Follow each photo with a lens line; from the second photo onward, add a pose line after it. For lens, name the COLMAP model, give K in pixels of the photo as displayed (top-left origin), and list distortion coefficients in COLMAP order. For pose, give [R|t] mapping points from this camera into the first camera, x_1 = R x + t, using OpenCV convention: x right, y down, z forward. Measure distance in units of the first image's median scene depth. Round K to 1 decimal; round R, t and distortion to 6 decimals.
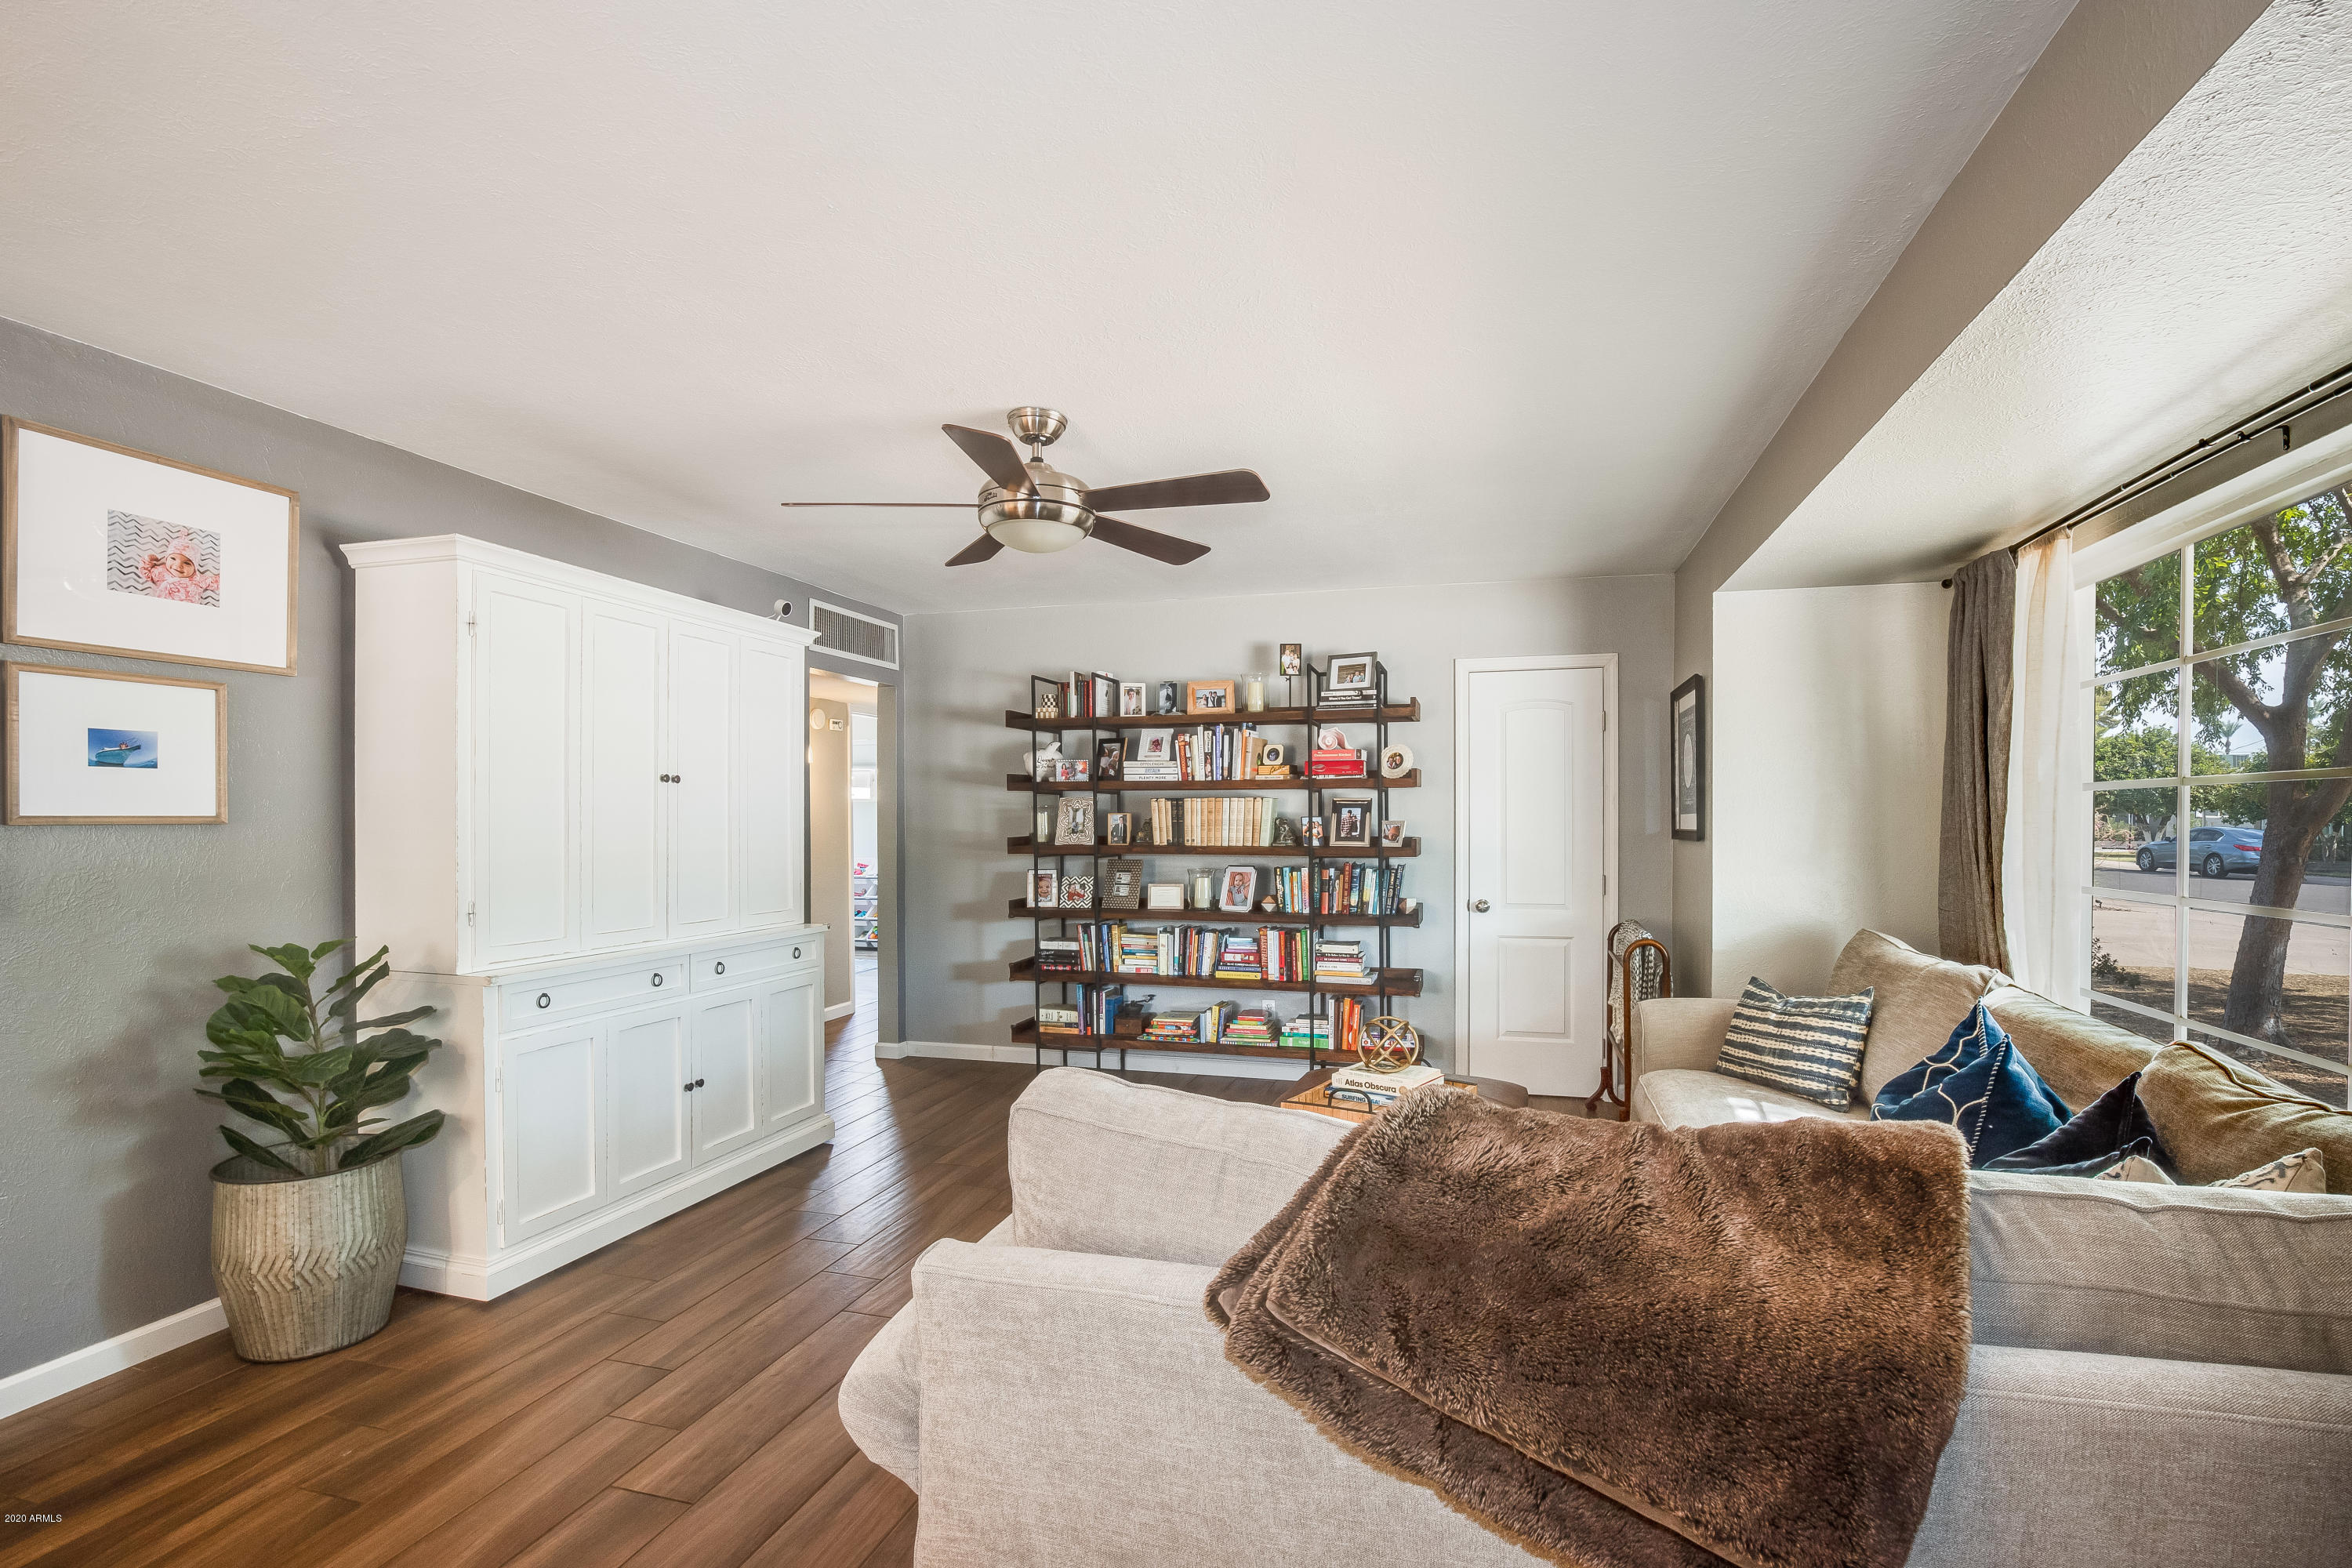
lens RADIAL K [[1083.6, 0, 1199.2], [0, 1083.6, 819.7], [0, 0, 1]] dist [-0.017864, 0.000688]
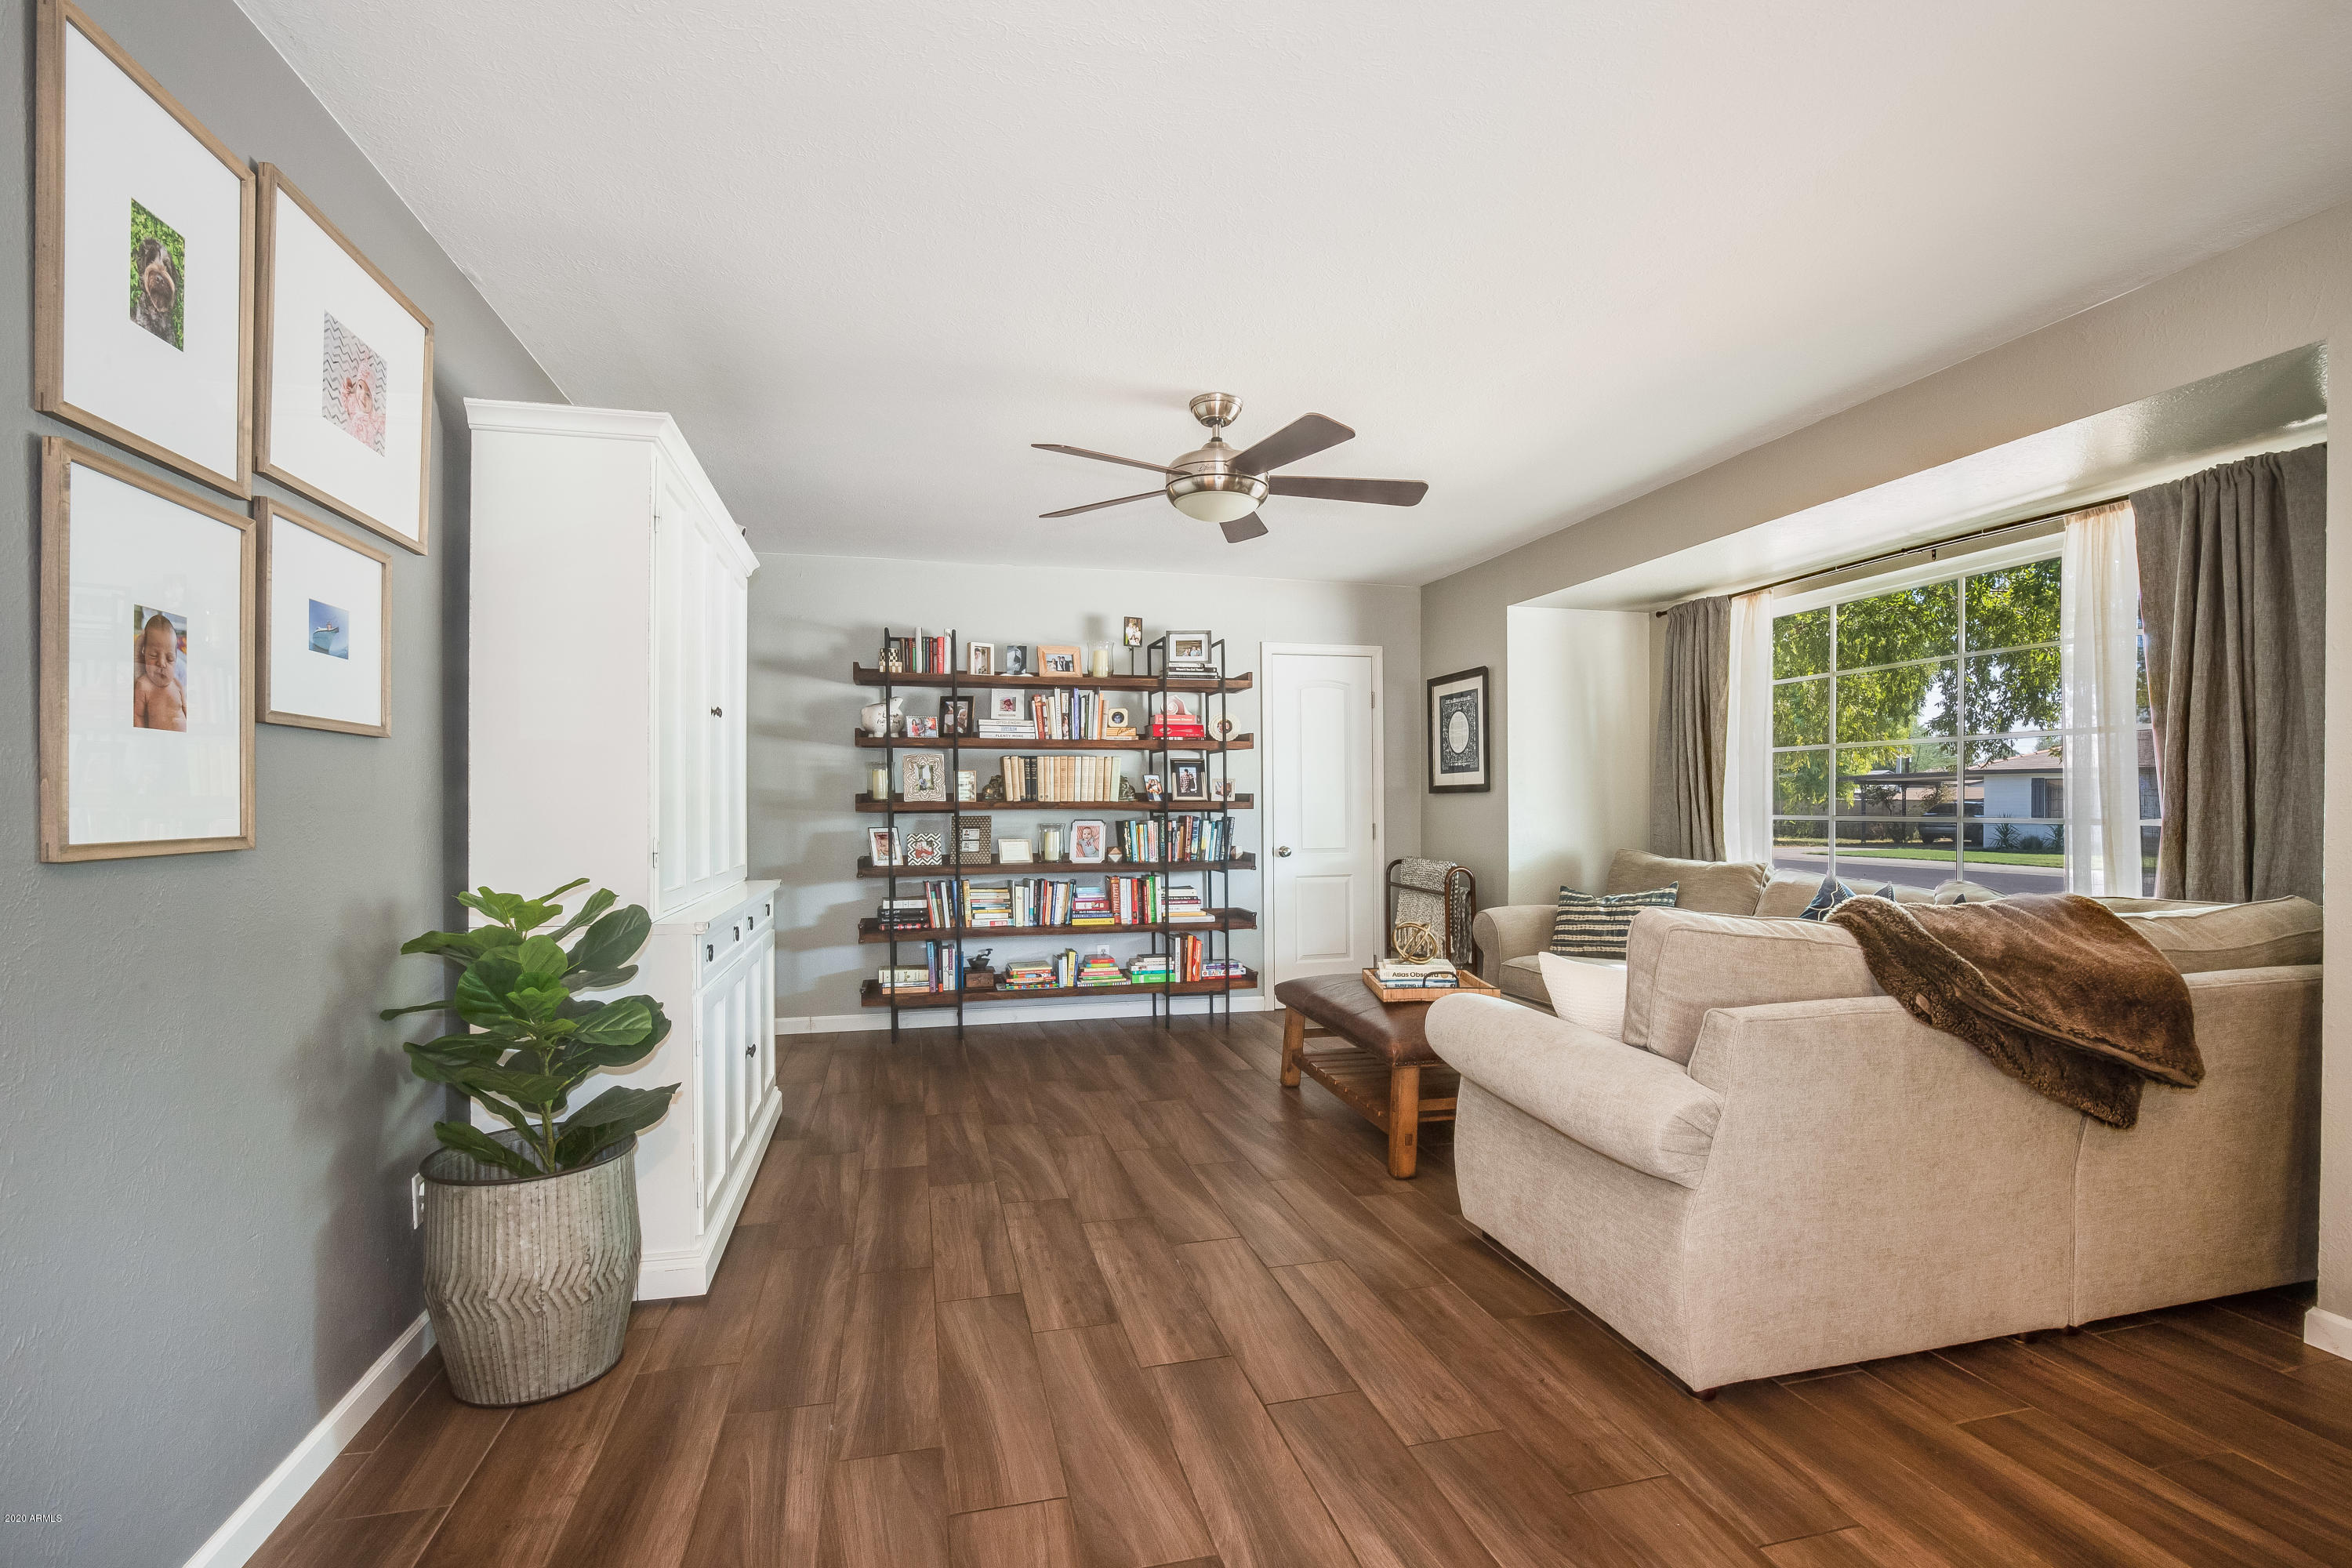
lens RADIAL K [[1083.6, 0, 1182.8], [0, 1083.6, 792.3], [0, 0, 1]] dist [-0.017864, 0.000688]
pose [[0.868340, 0.003881, 0.495953, -0.417412], [0.002402, 0.999925, -0.012030, 0.028349], [-0.495963, 0.011637, 0.868266, 0.022683]]
